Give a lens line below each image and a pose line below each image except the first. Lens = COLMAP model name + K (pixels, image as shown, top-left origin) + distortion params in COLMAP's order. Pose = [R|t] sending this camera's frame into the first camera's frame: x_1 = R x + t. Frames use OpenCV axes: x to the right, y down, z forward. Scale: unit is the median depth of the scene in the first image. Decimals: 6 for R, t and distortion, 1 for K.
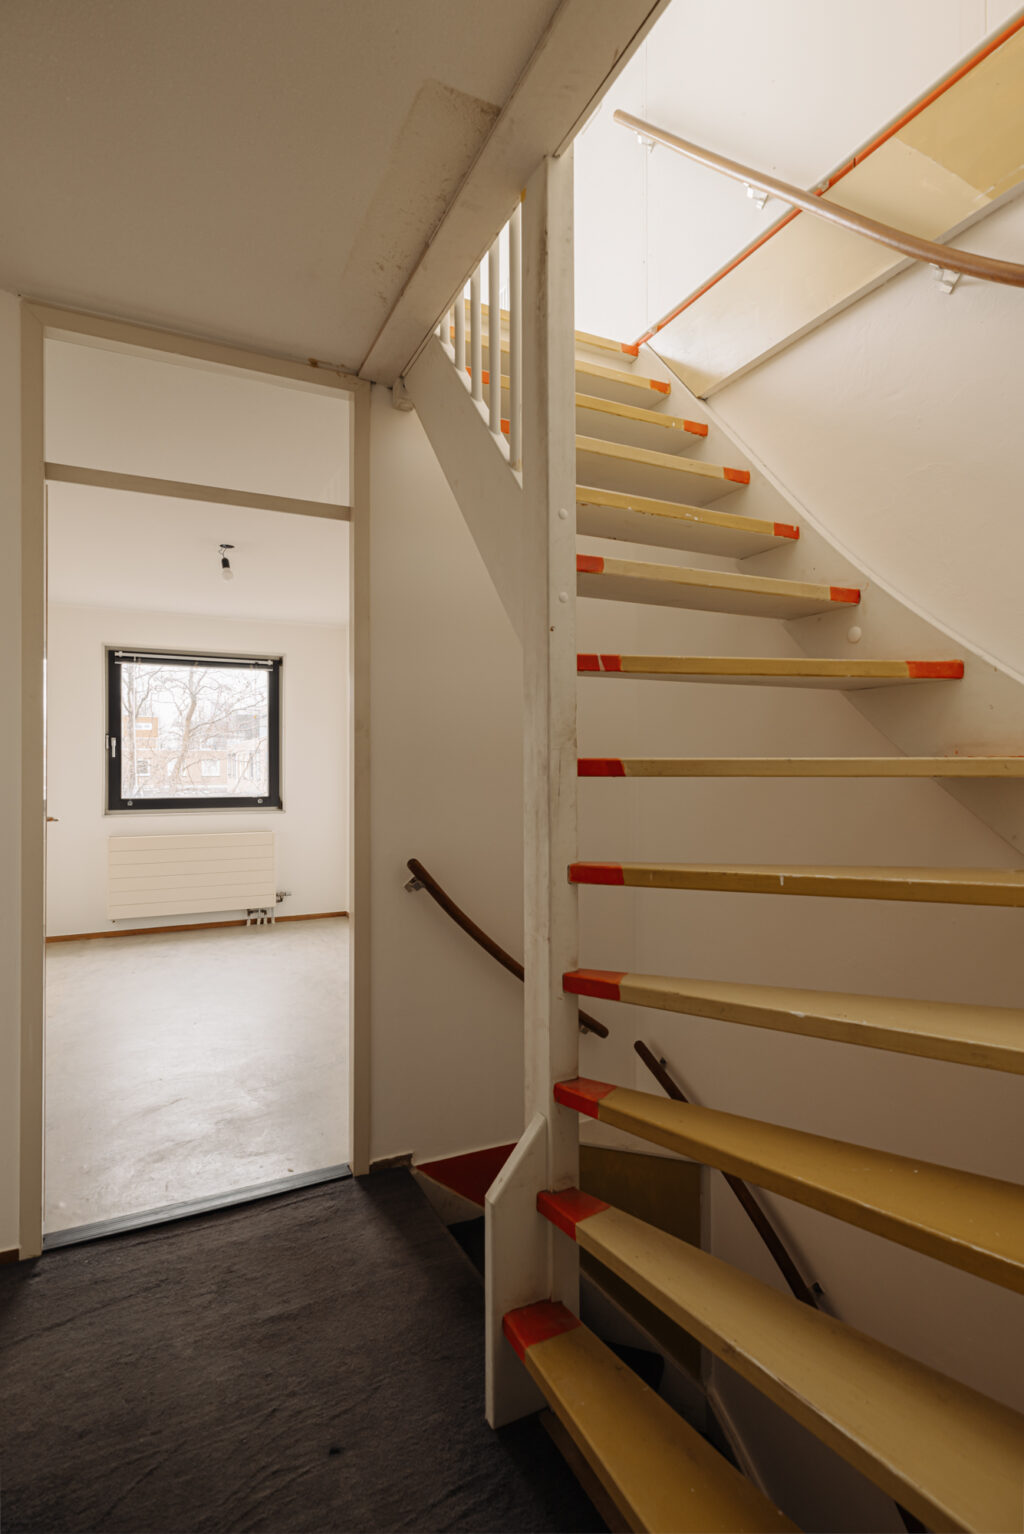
lens RADIAL K [[769.2, 0, 513.1], [0, 769.2, 760.6], [0, 0, 1]] dist [0.004247, 0.000112]
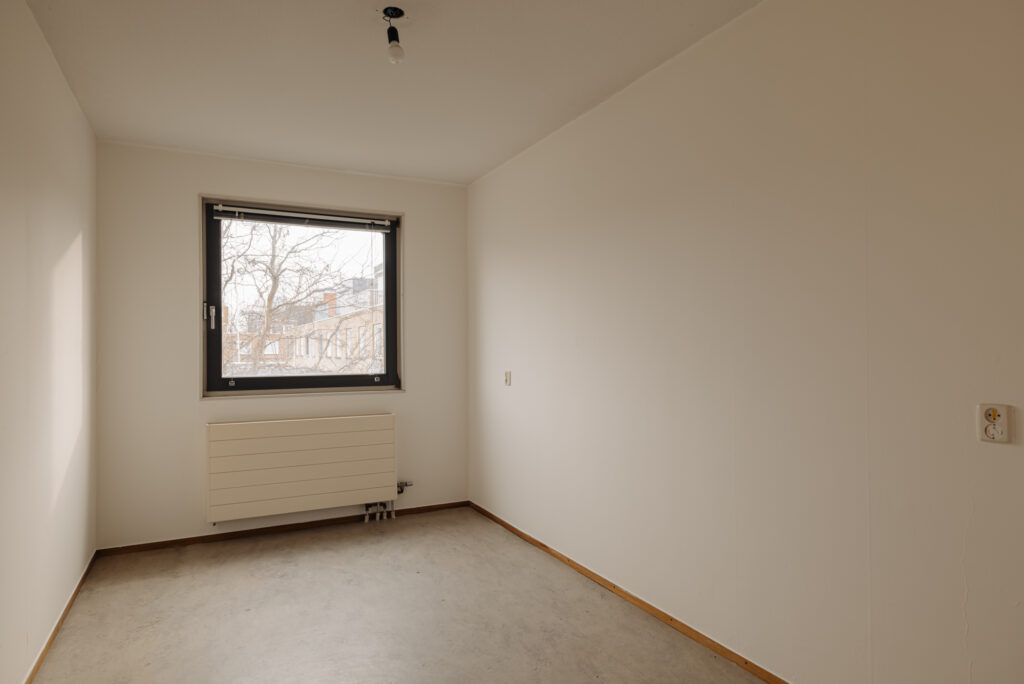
lens RADIAL K [[576.6, 0, 503.9], [0, 576.6, 344.2], [0, 0, 1]] dist [-0.003688, 0.000957]
pose [[0.999803, -0.002142, 0.019723, -0.197885], [0.002076, 0.999992, 0.003342, 0.010326], [-0.019730, -0.003301, 0.999800, 0.337915]]
